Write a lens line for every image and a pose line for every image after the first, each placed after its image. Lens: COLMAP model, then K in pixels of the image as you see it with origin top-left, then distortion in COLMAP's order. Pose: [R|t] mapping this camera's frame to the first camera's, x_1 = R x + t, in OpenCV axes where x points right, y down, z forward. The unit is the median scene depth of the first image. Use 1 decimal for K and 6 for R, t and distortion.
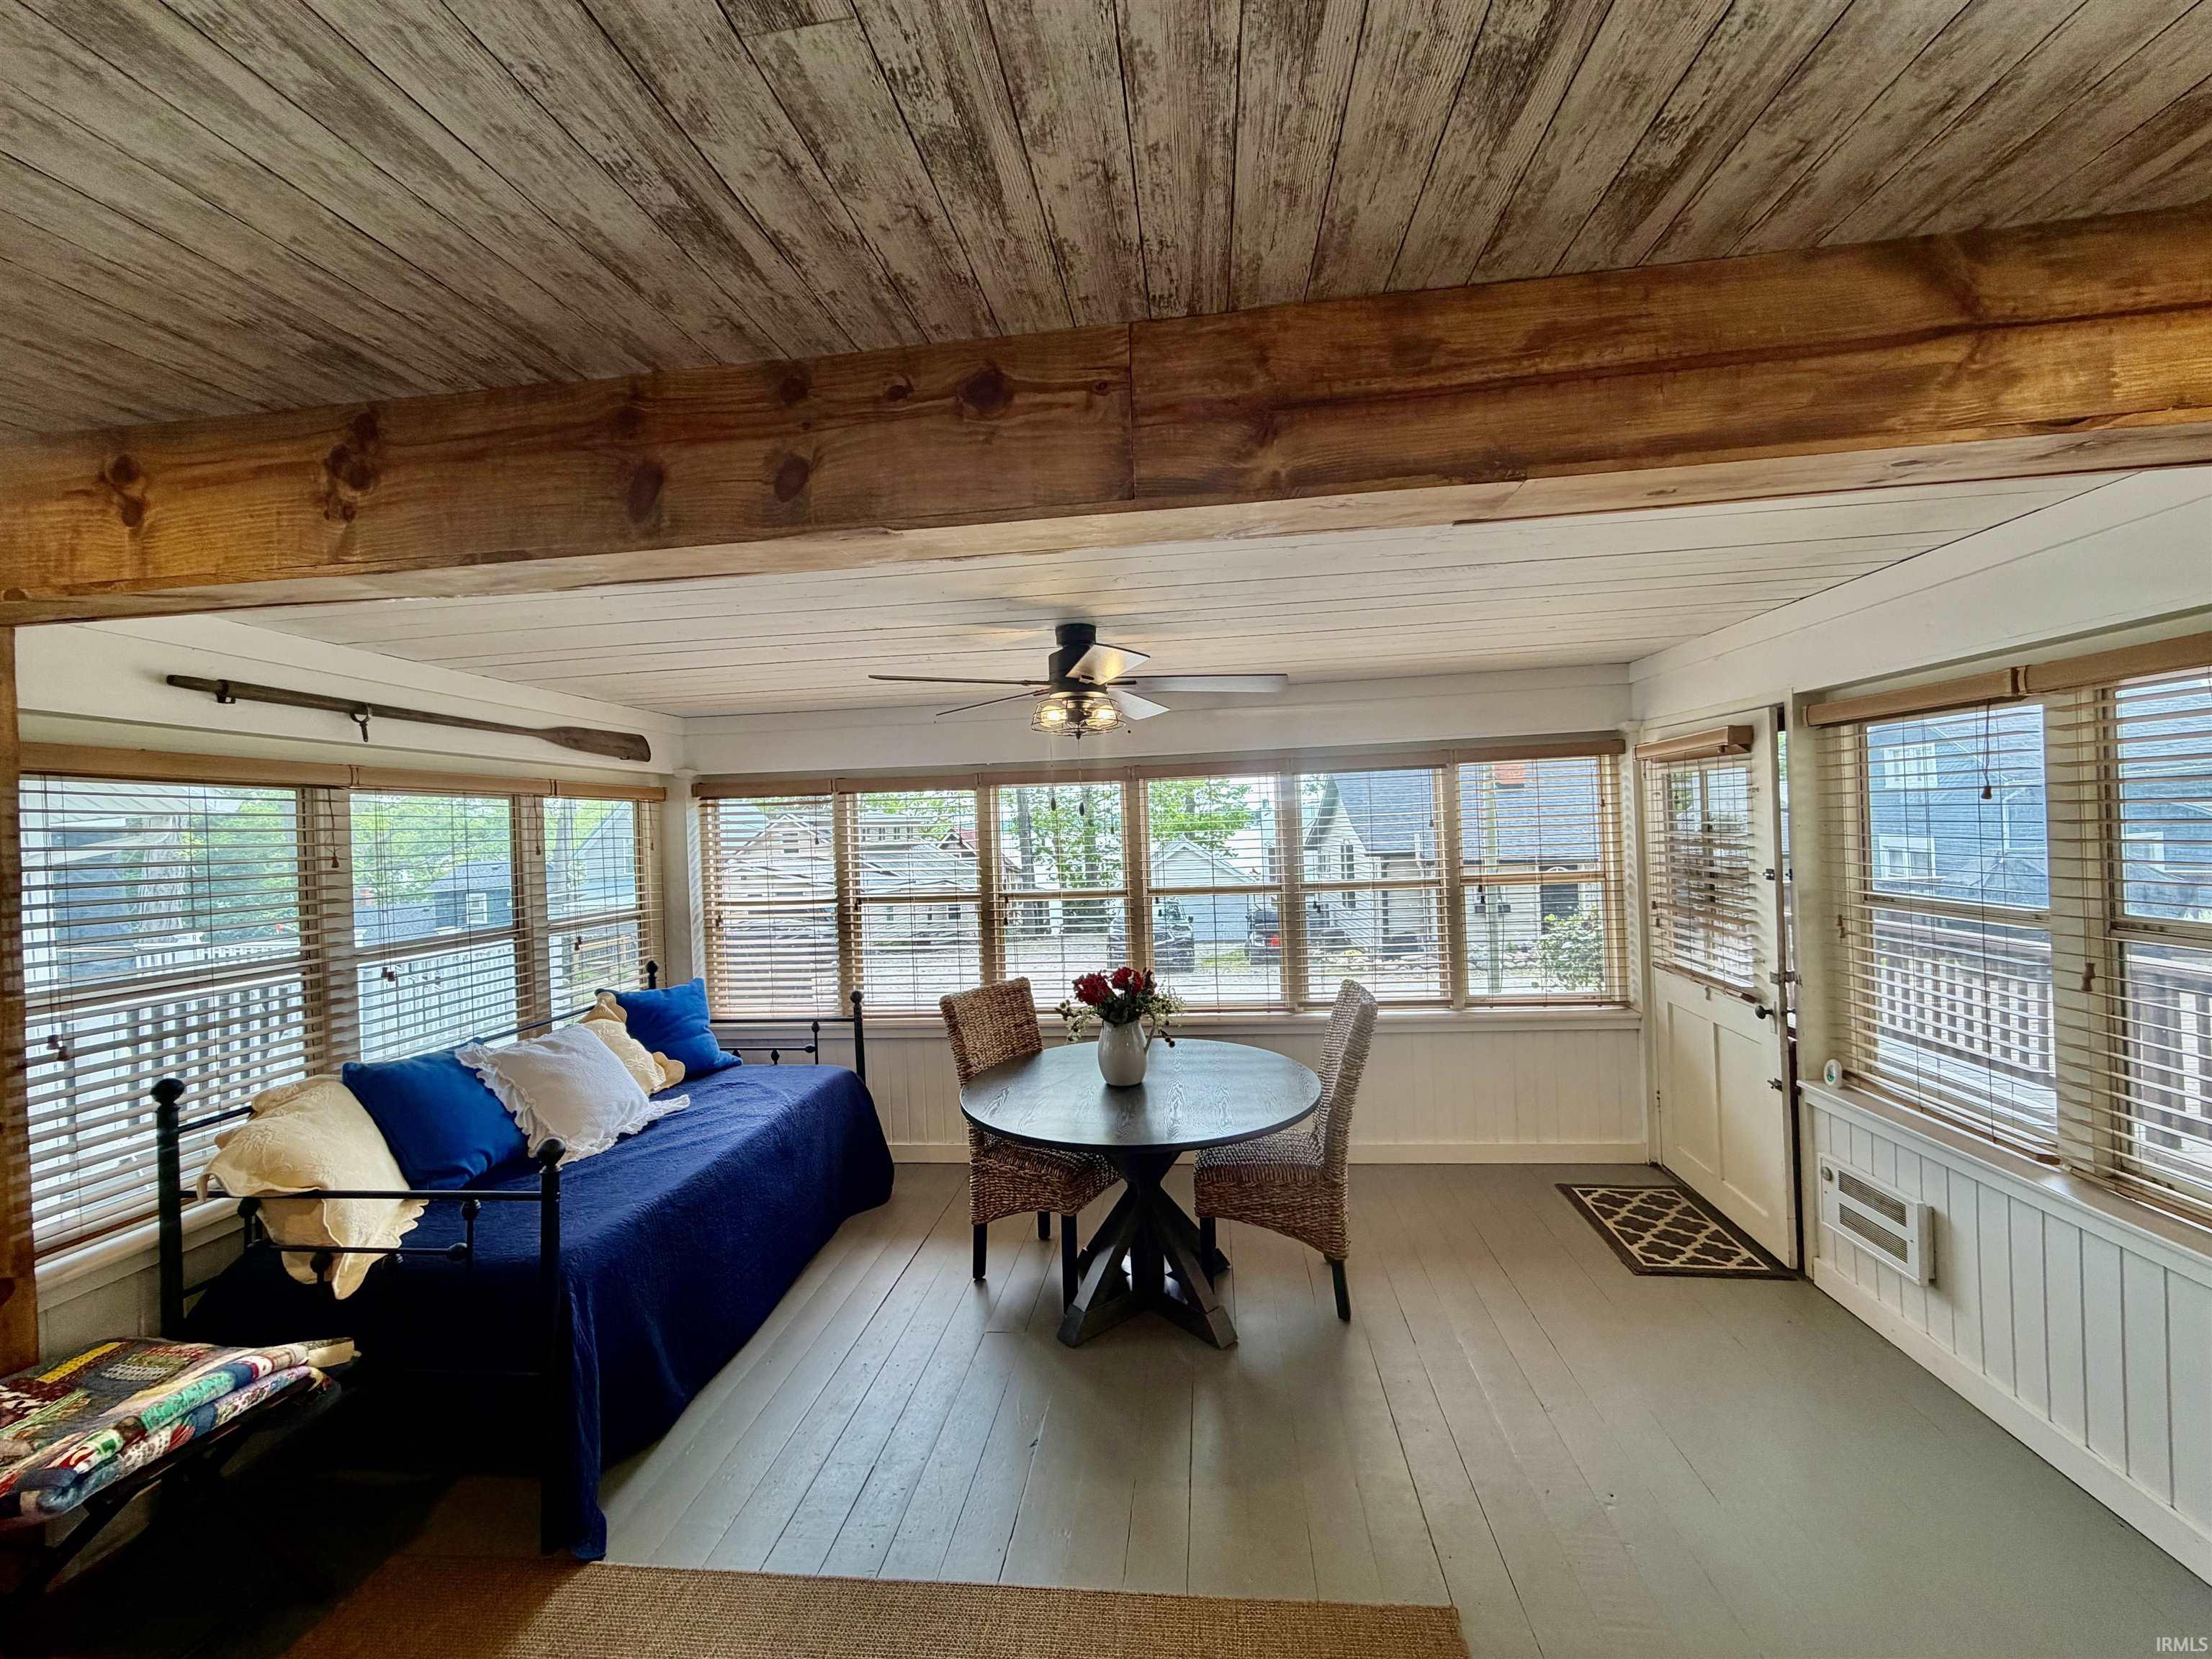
lens RADIAL K [[879.7, 0, 1100.0], [0, 879.7, 823.2], [0, 0, 1]] dist [0.000614, -0.000020]
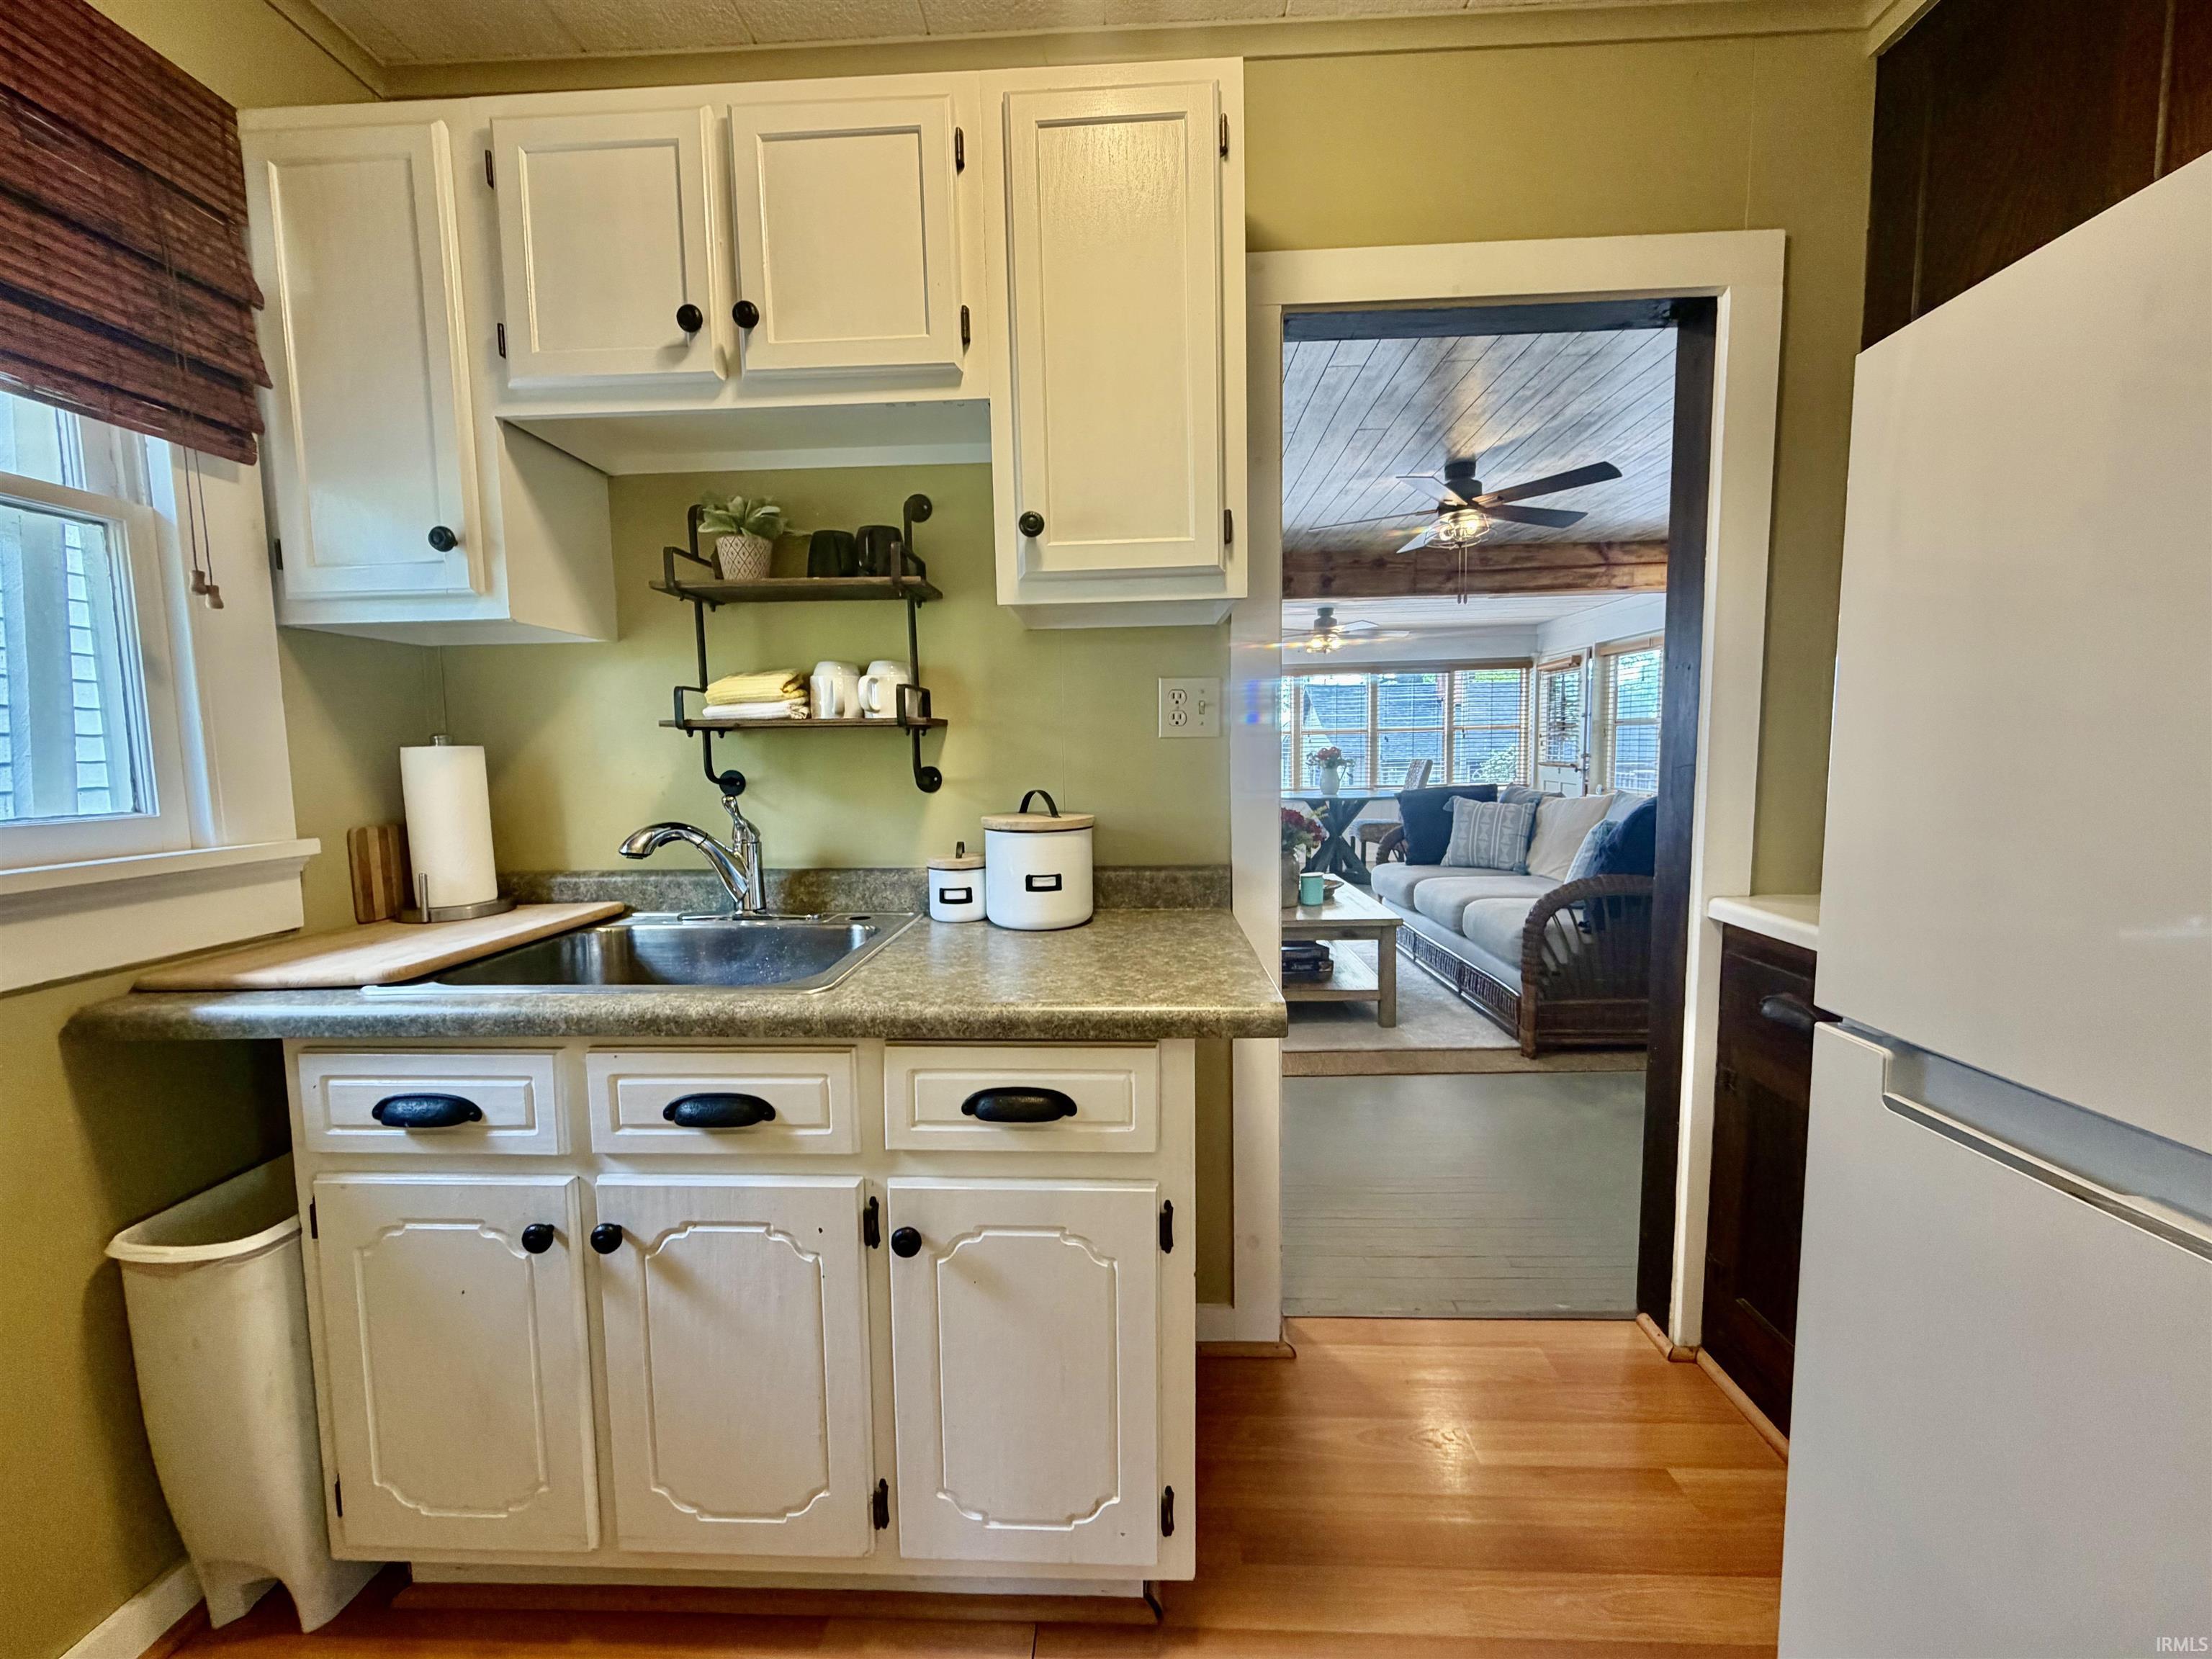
lens RADIAL K [[885.2, 0, 1097.0], [0, 885.2, 824.9], [0, 0, 1]] dist [0.001372, -0.000262]
pose [[0.997068, 0.012451, 0.075502, -0.827821], [-0.019034, 0.996017, 0.087110, 0.179212], [-0.074117, -0.088292, 0.993333, -1.465556]]
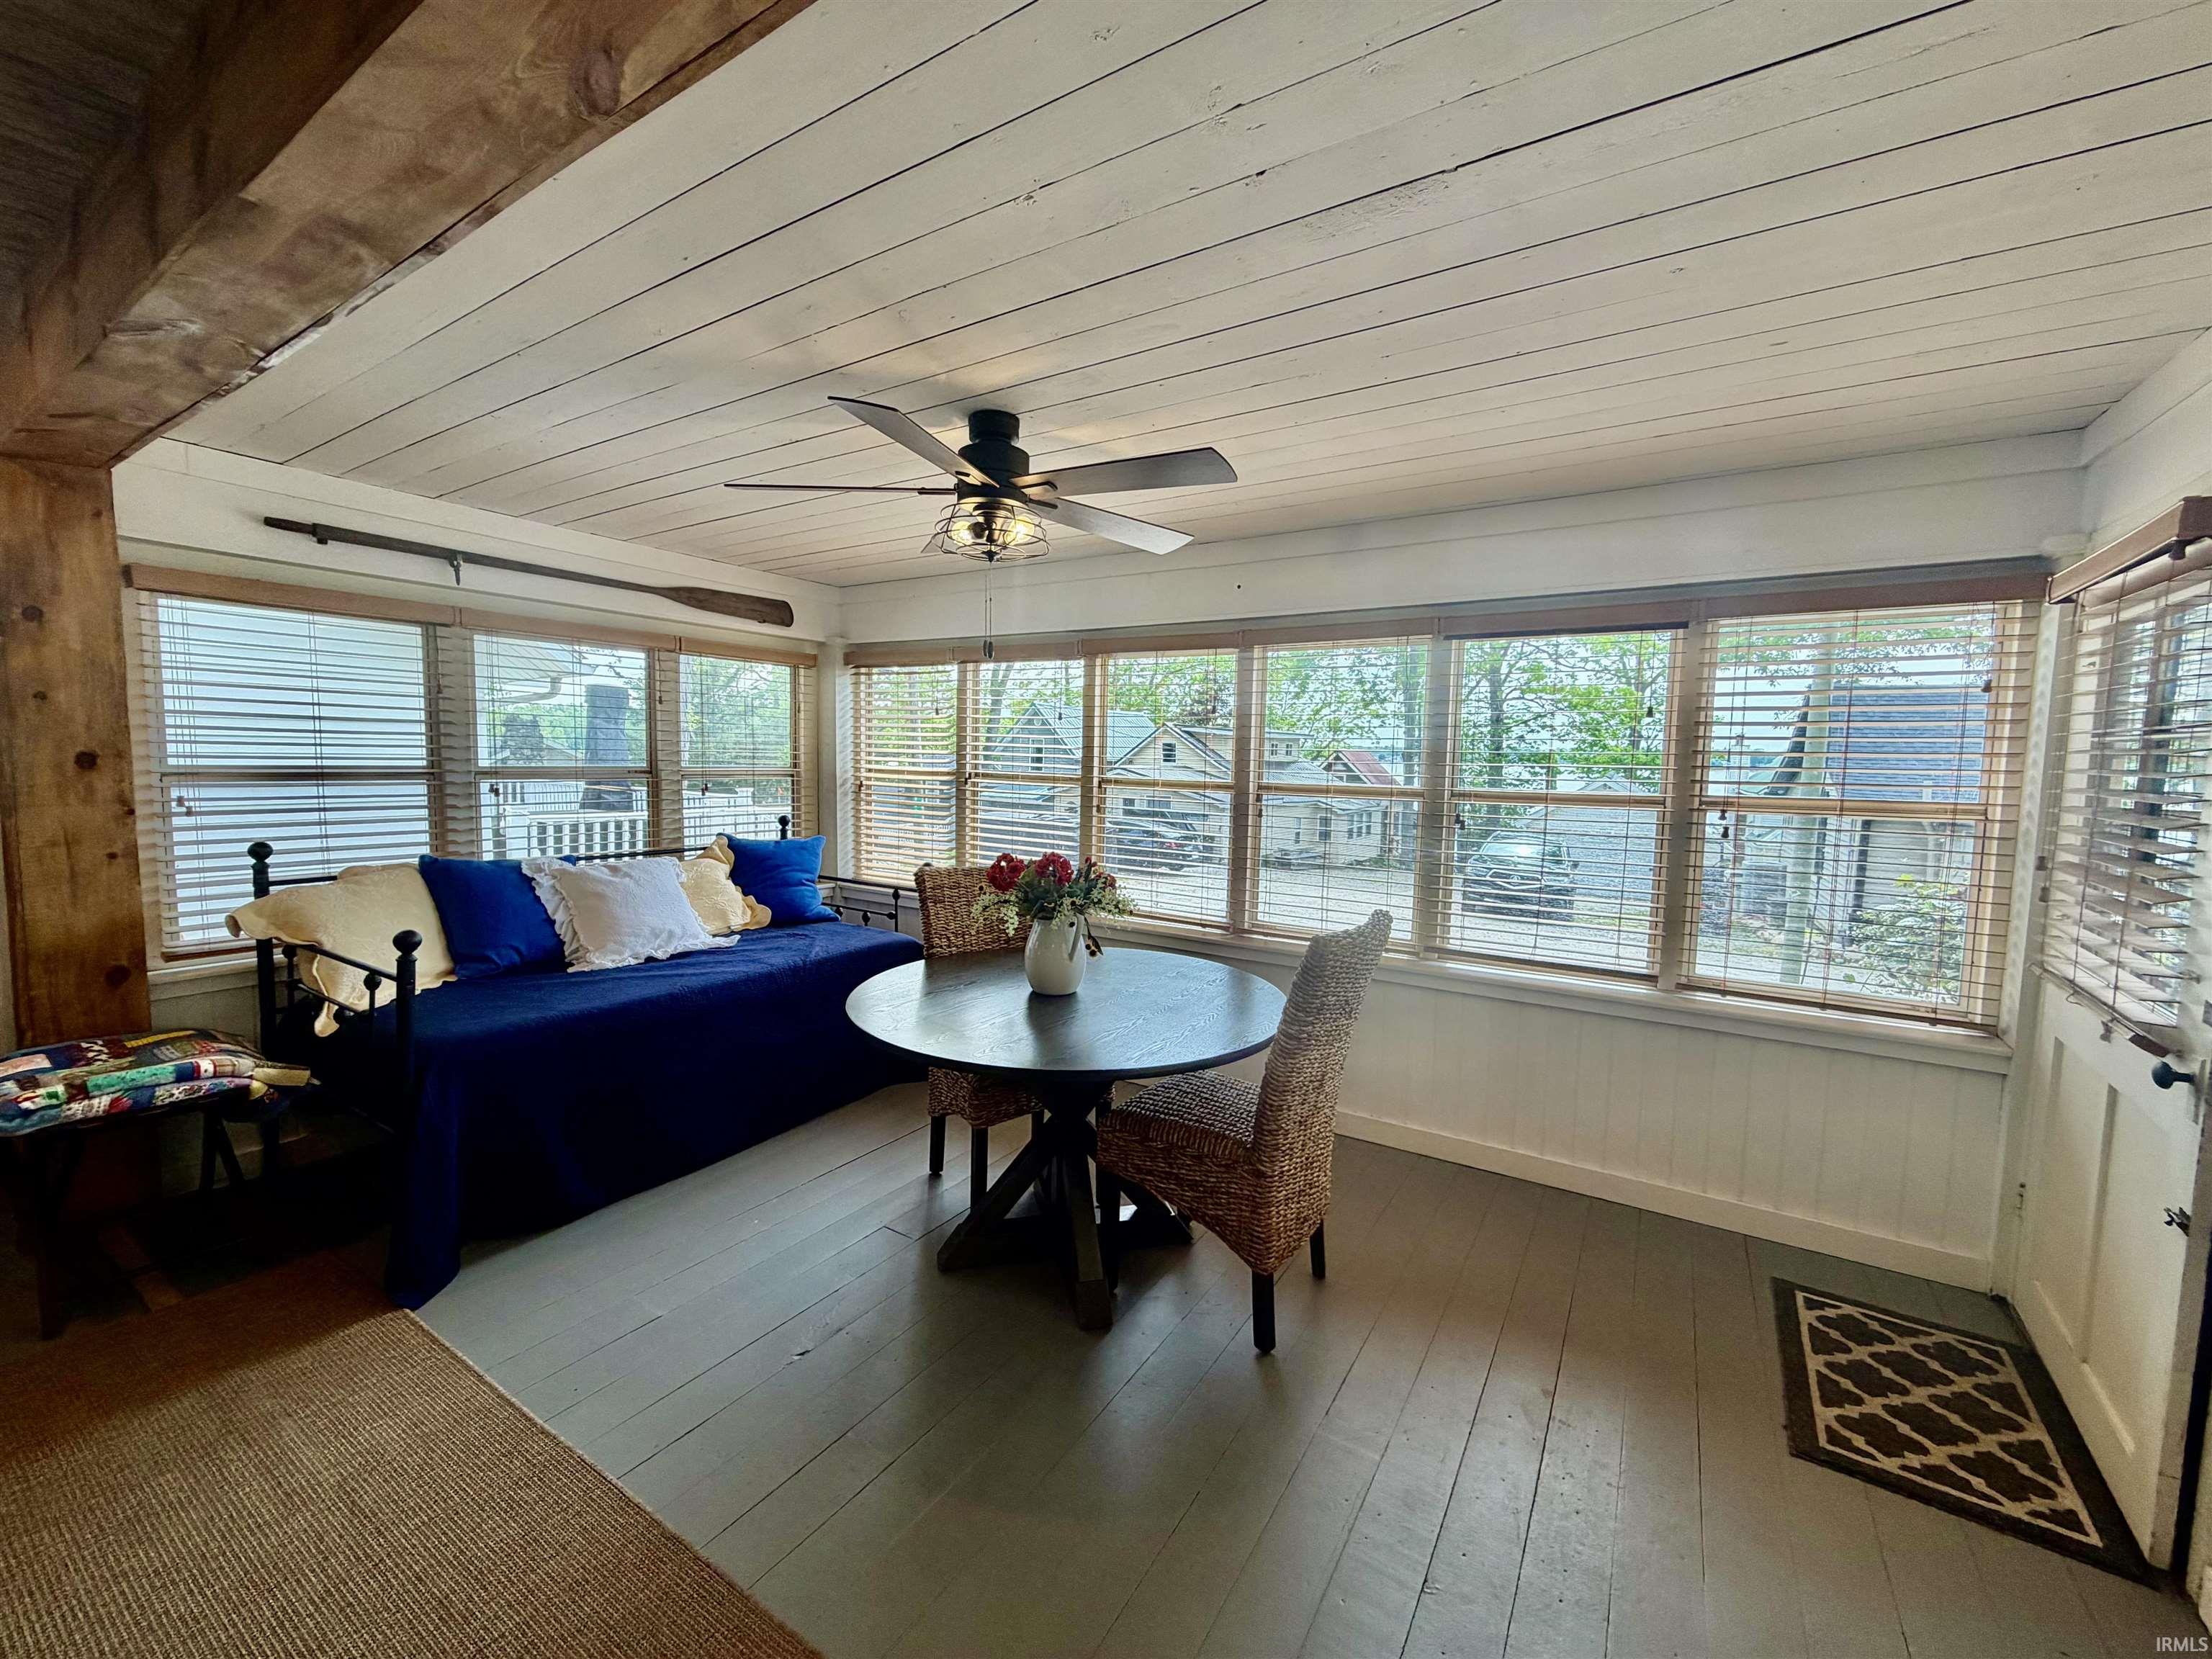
lens RADIAL K [[881.8, 0, 1098.1], [0, 881.8, 824.8], [0, 0, 1]] dist [0.000834, -0.000044]
pose [[0.895687, 0.092107, -0.435040, 0.417379], [-0.051965, 0.993291, 0.103312, 0.052705], [0.441637, -0.069928, 0.894464, 0.292824]]
